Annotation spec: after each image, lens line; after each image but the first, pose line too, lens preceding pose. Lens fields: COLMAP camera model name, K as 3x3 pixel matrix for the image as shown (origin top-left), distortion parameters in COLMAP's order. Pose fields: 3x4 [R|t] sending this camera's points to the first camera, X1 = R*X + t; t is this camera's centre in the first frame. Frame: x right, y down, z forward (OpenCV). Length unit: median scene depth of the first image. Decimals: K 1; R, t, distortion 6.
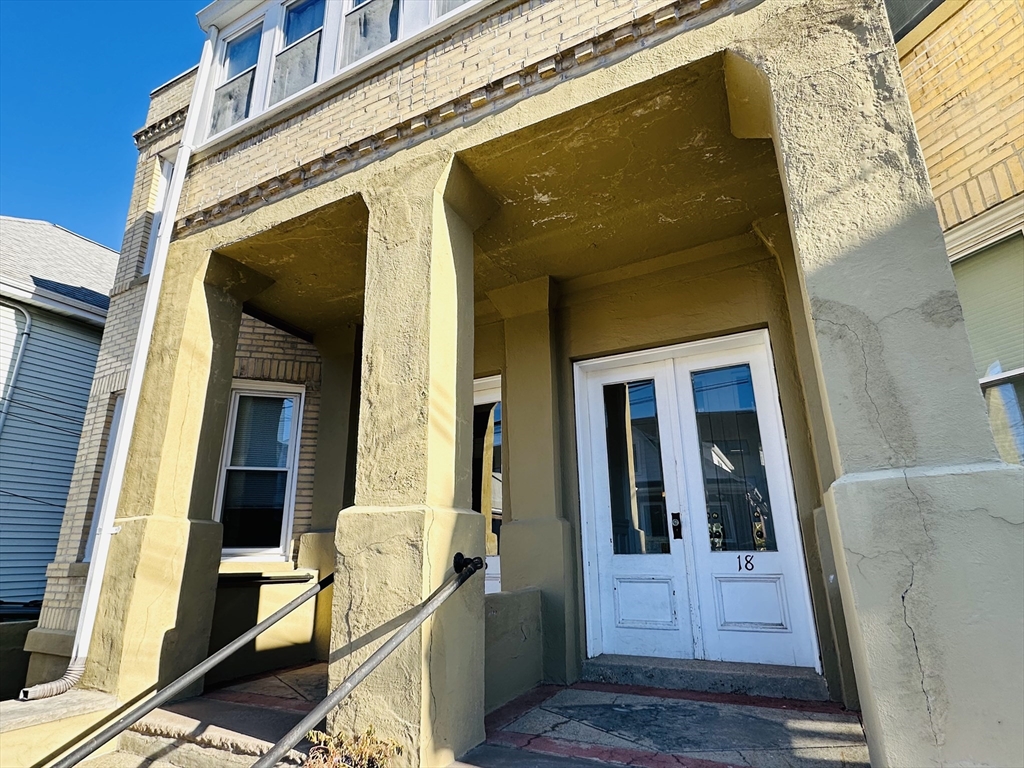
lens RADIAL K [[547.3, 0, 509.4], [0, 547.3, 387.0], [0, 0, 1]] dist [-0.002976, -0.000283]
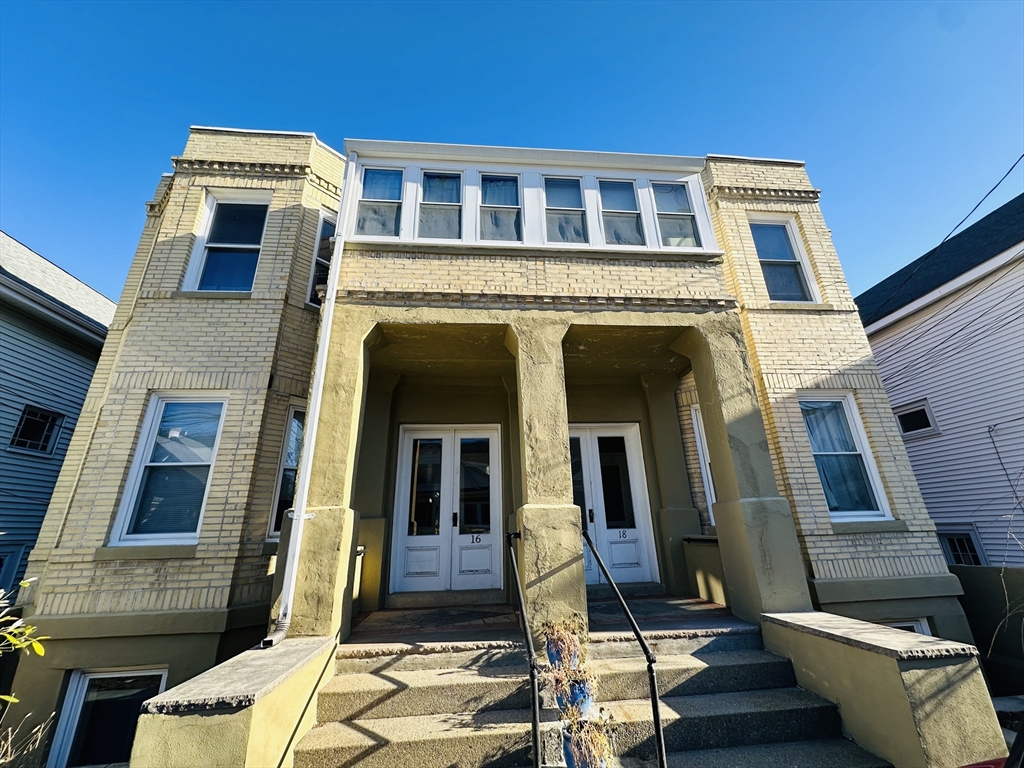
lens RADIAL K [[407.4, 0, 512.3], [0, 407.4, 383.1], [0, 0, 1]] dist [-0.003009, 0.000283]
pose [[0.846639, 0.171475, 0.503783, -0.924315], [-0.137621, 0.985011, -0.103993, -0.031132], [-0.514064, 0.018713, 0.857548, -0.145475]]
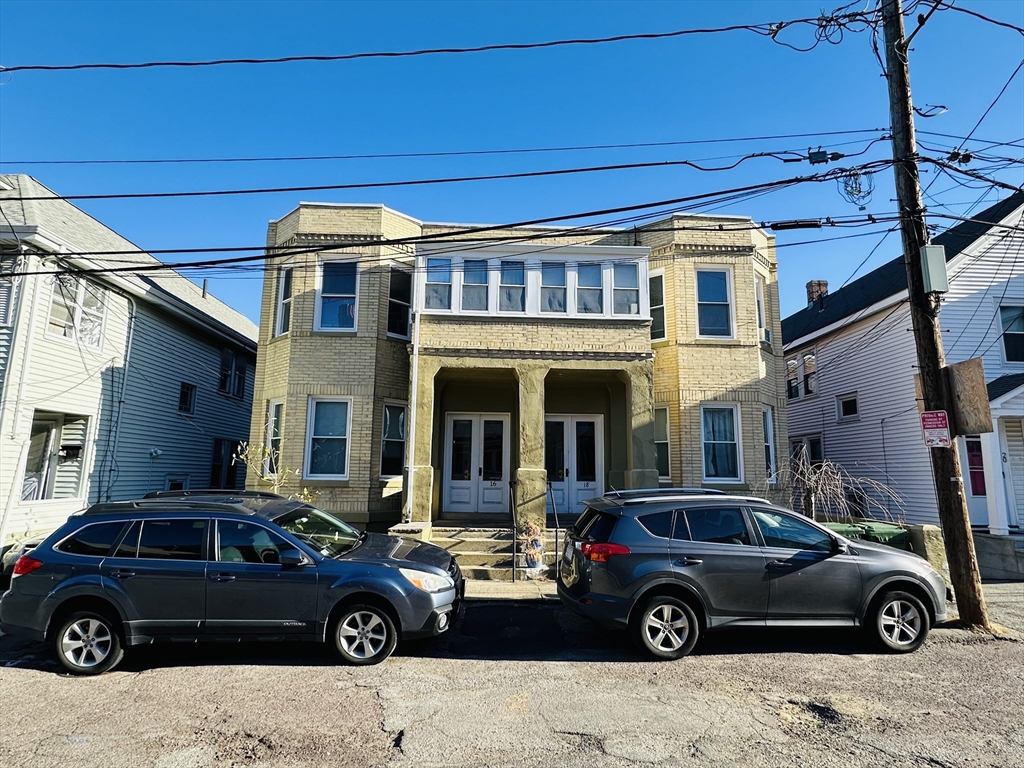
lens RADIAL K [[547.3, 0, 509.8], [0, 547.3, 385.5], [0, 0, 1]] dist [-0.002976, -0.000283]
pose [[0.869939, 0.103534, 0.482168, -1.846192], [-0.165271, 0.982382, 0.087242, -0.542048], [-0.464641, -0.155584, 0.871724, -1.781150]]
